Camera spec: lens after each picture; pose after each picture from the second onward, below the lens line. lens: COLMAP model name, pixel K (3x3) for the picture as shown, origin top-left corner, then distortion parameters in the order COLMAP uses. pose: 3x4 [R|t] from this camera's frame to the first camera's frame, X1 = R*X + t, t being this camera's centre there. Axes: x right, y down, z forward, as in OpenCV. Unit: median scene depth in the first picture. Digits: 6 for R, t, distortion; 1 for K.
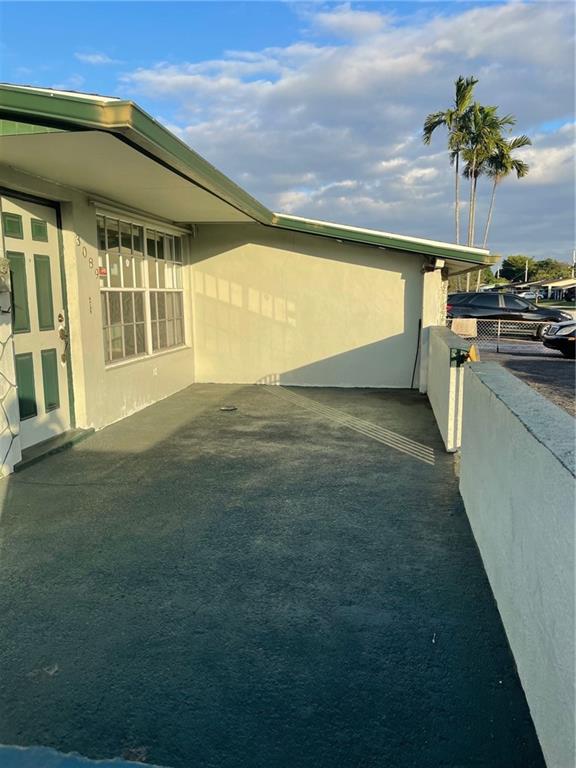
lens RADIAL K [[585.1, 0, 287.5], [0, 585.1, 394.5], [0, 0, 1]] dist [0.082365, -0.114400]
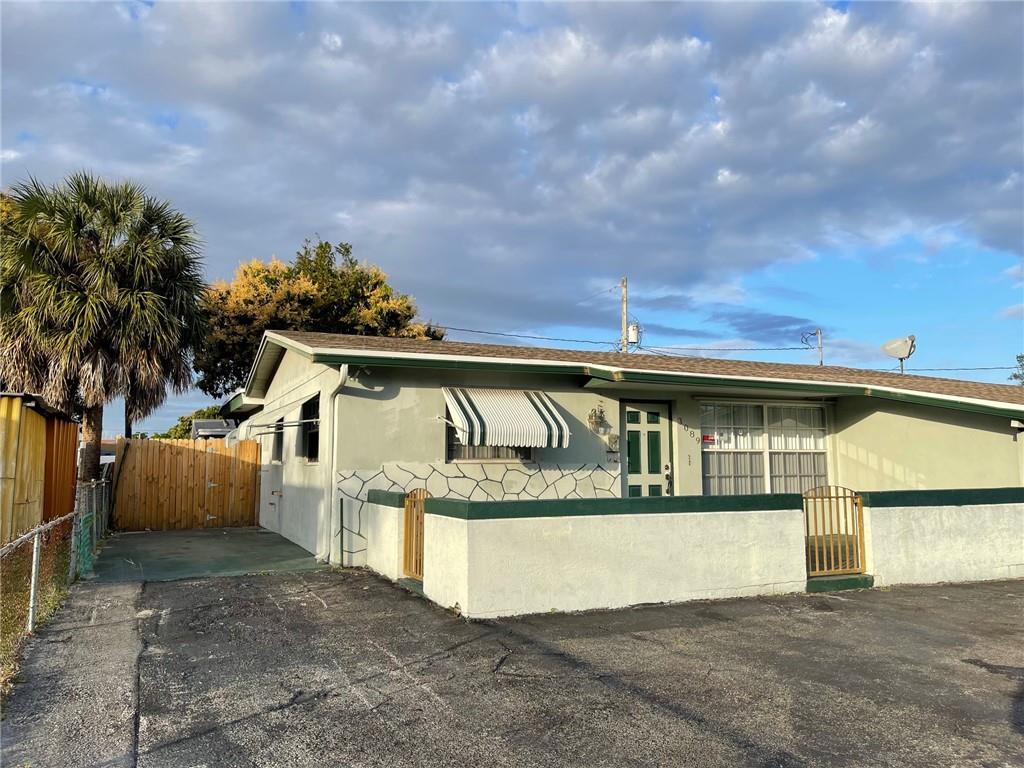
lens RADIAL K [[785.6, 0, 521.5], [0, 785.6, 381.9], [0, 0, 1]] dist [0.070494, -0.101784]
pose [[0.554370, -0.077339, -0.828669, 1.262332], [-0.144870, 0.971506, -0.187587, 0.115291], [0.819565, 0.224042, 0.527370, -0.575480]]
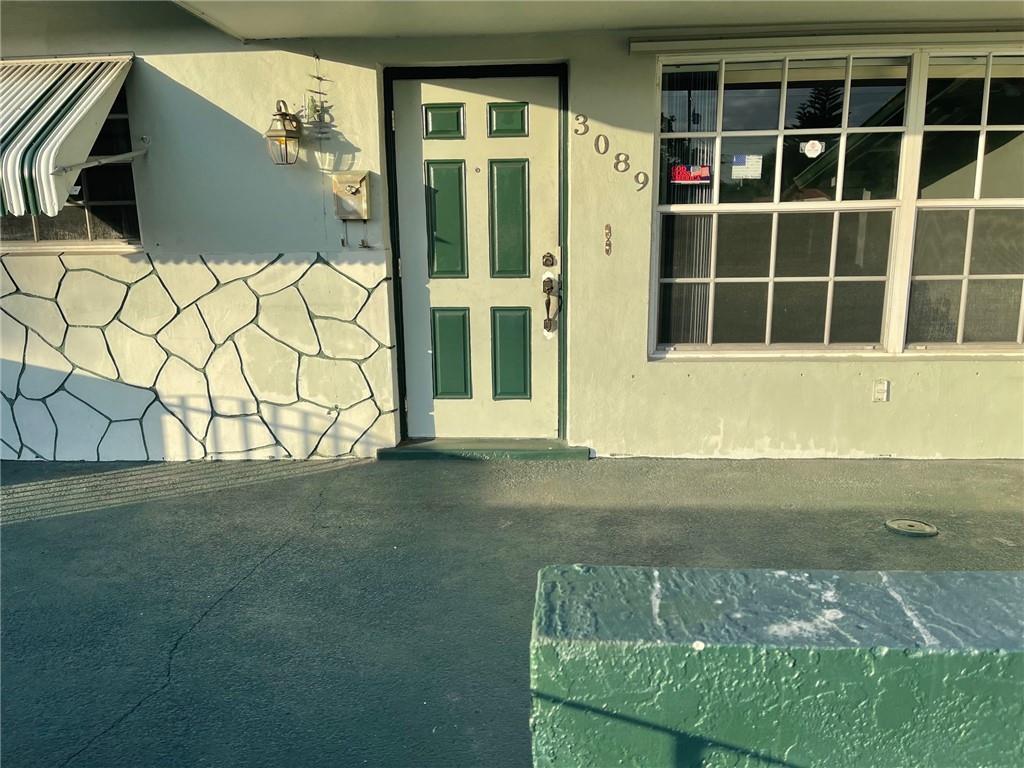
lens RADIAL K [[780.1, 0, 518.1], [0, 780.1, 387.2], [0, 0, 1]] dist [0.082365, -0.114400]
pose [[0.102694, 0.206951, -0.972947, 0.436588], [-0.157382, 0.969178, 0.189538, -0.149952], [0.982184, 0.133660, 0.132099, 0.876761]]
